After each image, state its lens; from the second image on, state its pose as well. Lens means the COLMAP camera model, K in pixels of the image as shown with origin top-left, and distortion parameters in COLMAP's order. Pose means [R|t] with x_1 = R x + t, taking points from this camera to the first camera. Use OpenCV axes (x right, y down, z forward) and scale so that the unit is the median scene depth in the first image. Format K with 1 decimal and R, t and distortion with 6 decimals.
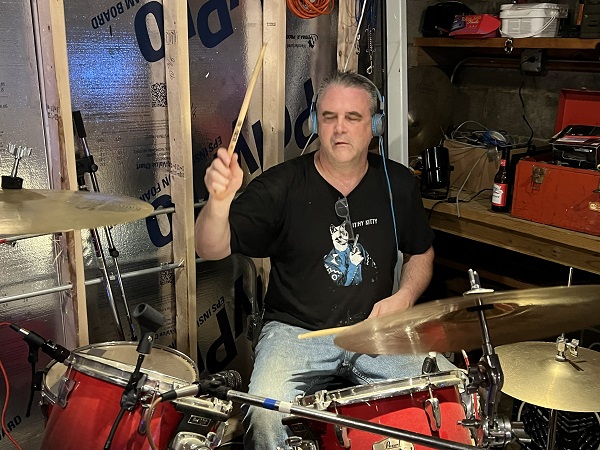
lens RADIAL K [[648.5, 0, 301.8], [0, 648.5, 239.2], [0, 0, 1]] dist [0.094556, -0.239080]
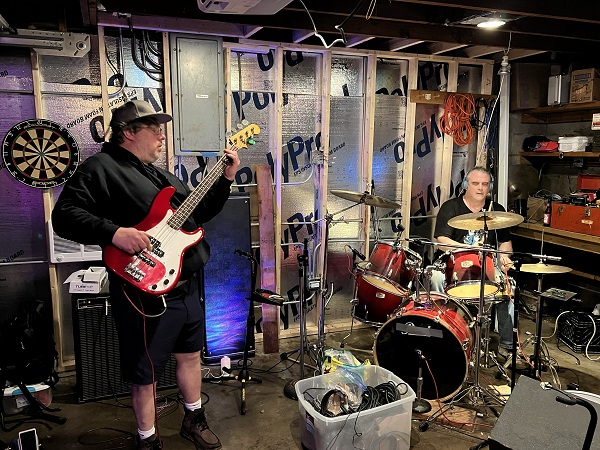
lens RADIAL K [[477.0, 0, 300.0], [0, 477.0, 225.0], [0, 0, 1]] dist [0.020534, -0.005413]
pose [[0.928010, 0.045582, -0.369756, 0.122507], [-0.097428, 0.987641, -0.122772, 0.241134], [0.359590, 0.149958, 0.920982, -0.843124]]
